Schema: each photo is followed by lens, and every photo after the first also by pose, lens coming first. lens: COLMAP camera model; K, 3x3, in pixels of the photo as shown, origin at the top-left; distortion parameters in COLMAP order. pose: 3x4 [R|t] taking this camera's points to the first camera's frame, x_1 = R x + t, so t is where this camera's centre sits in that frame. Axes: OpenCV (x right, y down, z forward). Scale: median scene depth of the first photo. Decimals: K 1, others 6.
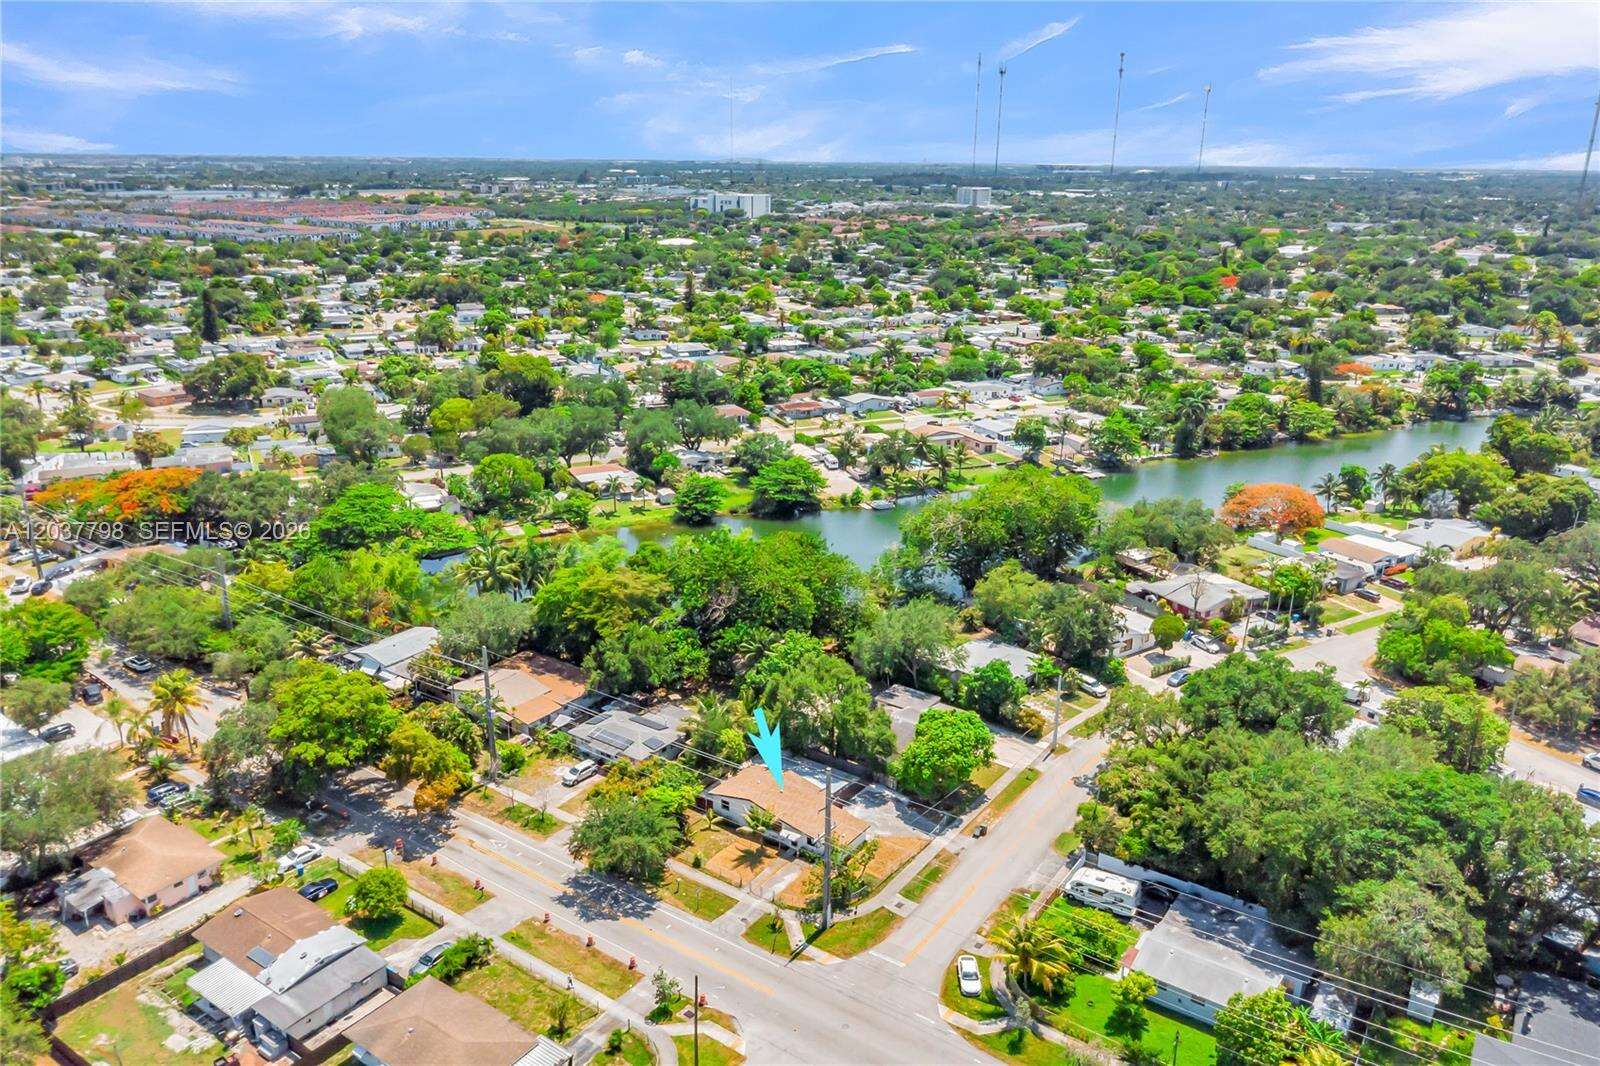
lens RADIAL K [[1162.7, 0, 800.0], [0, 1162.7, 533.0], [0, 0, 1]] dist [0.004437, 0.008198]
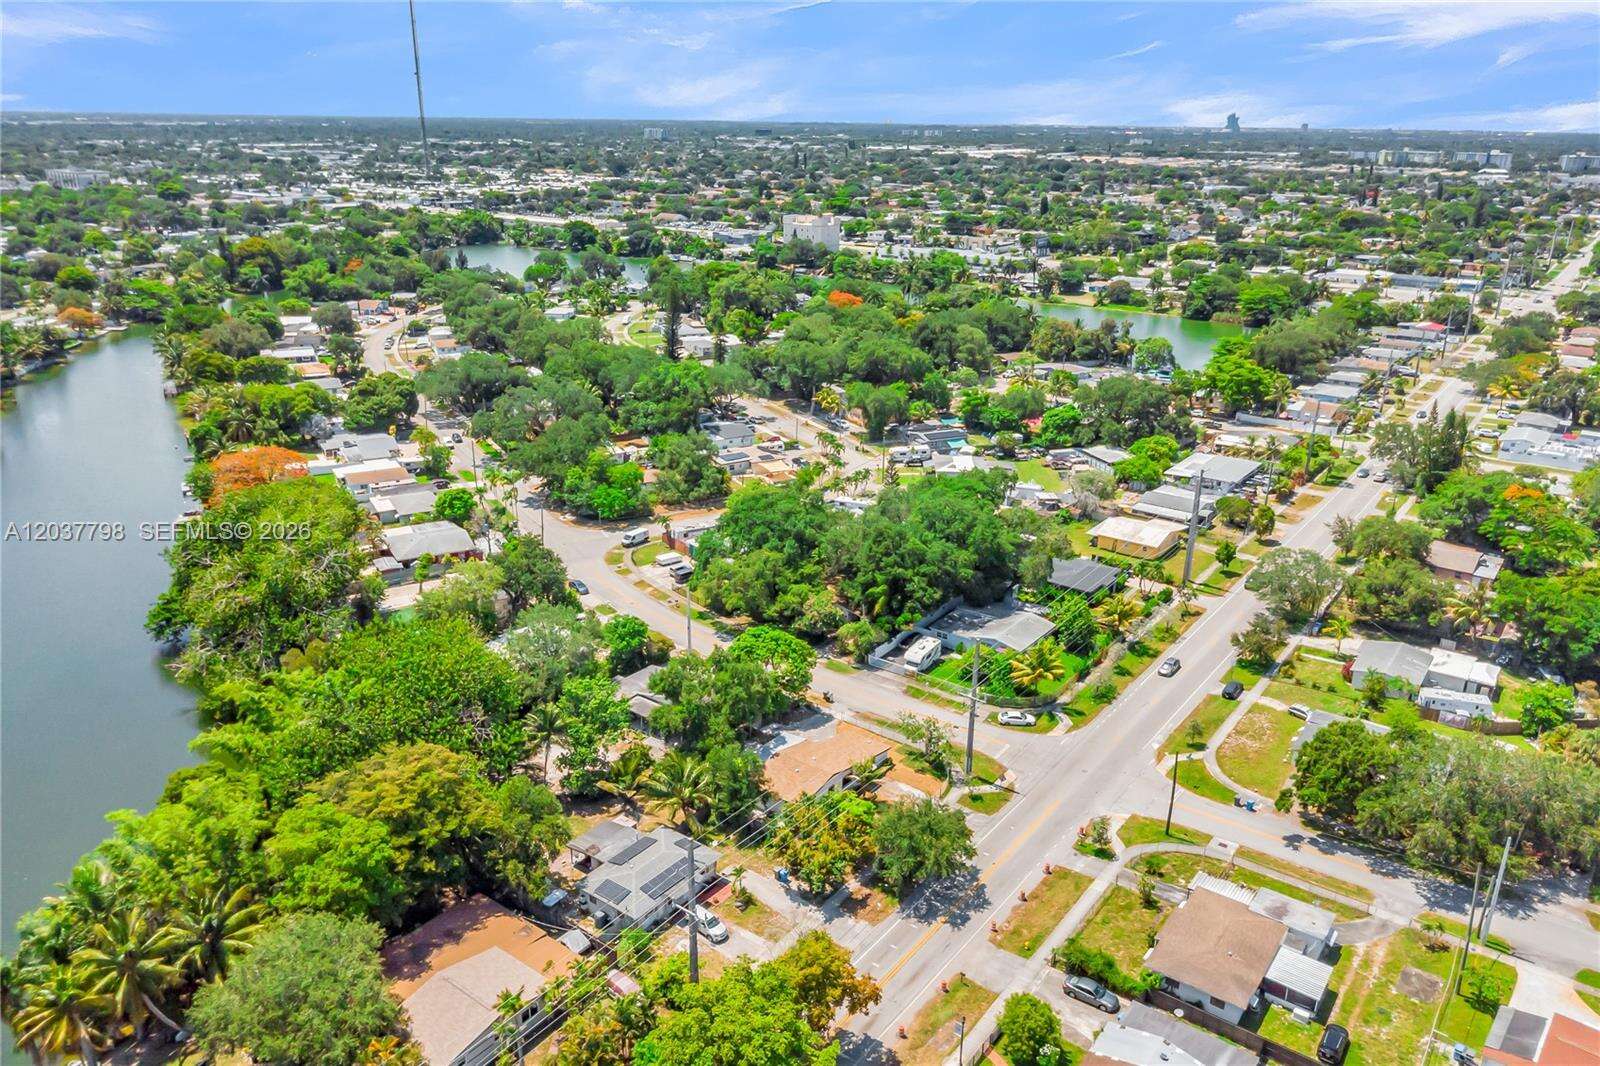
lens RADIAL K [[1162.7, 0, 800.0], [0, 1162.7, 533.0], [0, 0, 1]] dist [0.004437, 0.008198]
pose [[0.032826, -0.347366, 0.937155, -0.782087], [0.297496, 0.898555, 0.322638, -0.246142], [-0.954159, 0.268209, 0.132835, 0.727539]]
